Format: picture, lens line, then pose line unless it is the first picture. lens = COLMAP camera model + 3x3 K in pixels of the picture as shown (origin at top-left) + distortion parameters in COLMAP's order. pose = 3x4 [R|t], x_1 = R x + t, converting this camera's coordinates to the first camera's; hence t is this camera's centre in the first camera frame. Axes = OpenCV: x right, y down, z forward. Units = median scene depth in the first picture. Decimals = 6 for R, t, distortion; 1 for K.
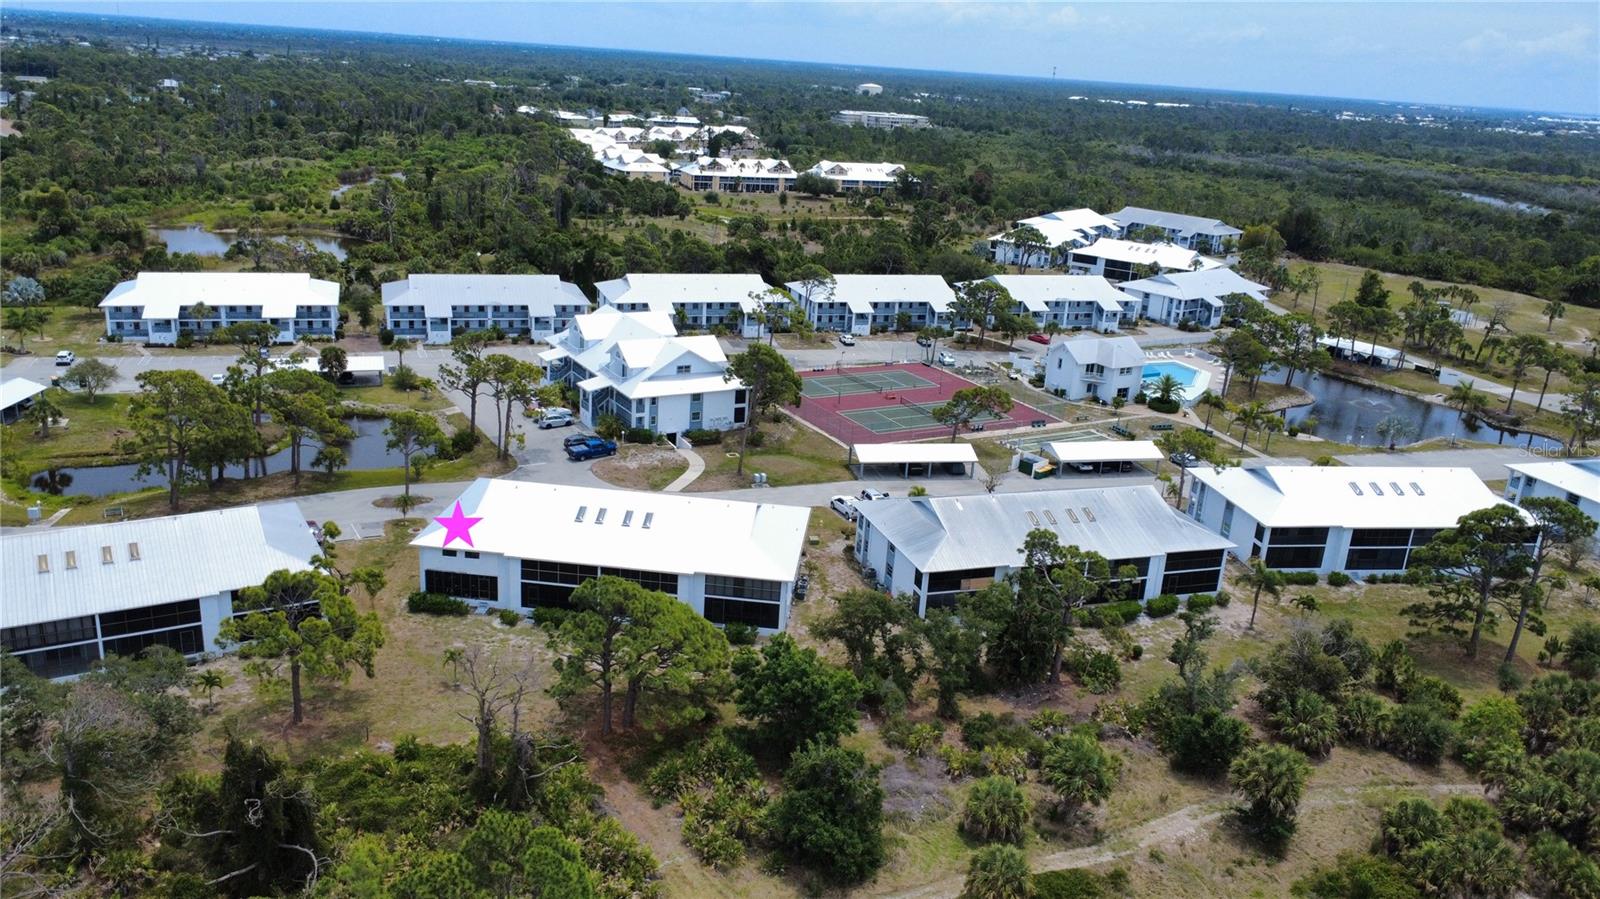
lens RADIAL K [[1208.3, 0, 800.5], [0, 1208.3, 455.0], [0, 0, 1]] dist [0.004758, -0.005295]
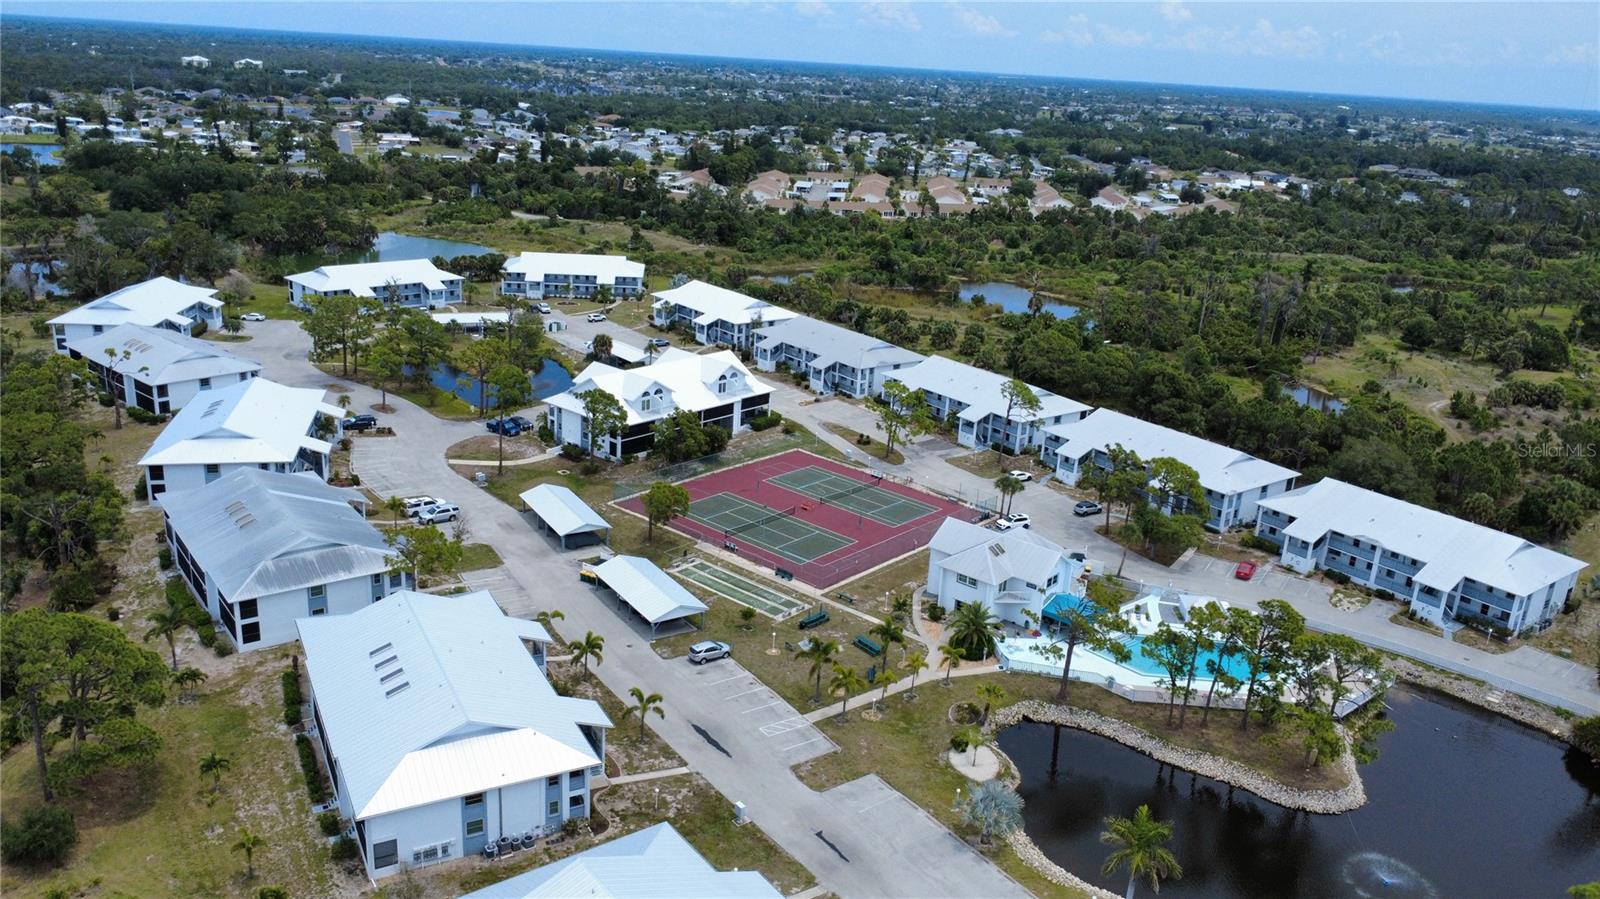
lens RADIAL K [[1208.3, 0, 800.5], [0, 1208.3, 455.0], [0, 0, 1]] dist [0.004758, -0.005295]
pose [[0.322653, 0.252548, -0.912203, 0.955285], [-0.330179, 0.933239, 0.141585, -0.227456], [0.887061, 0.255508, 0.384498, 0.699258]]
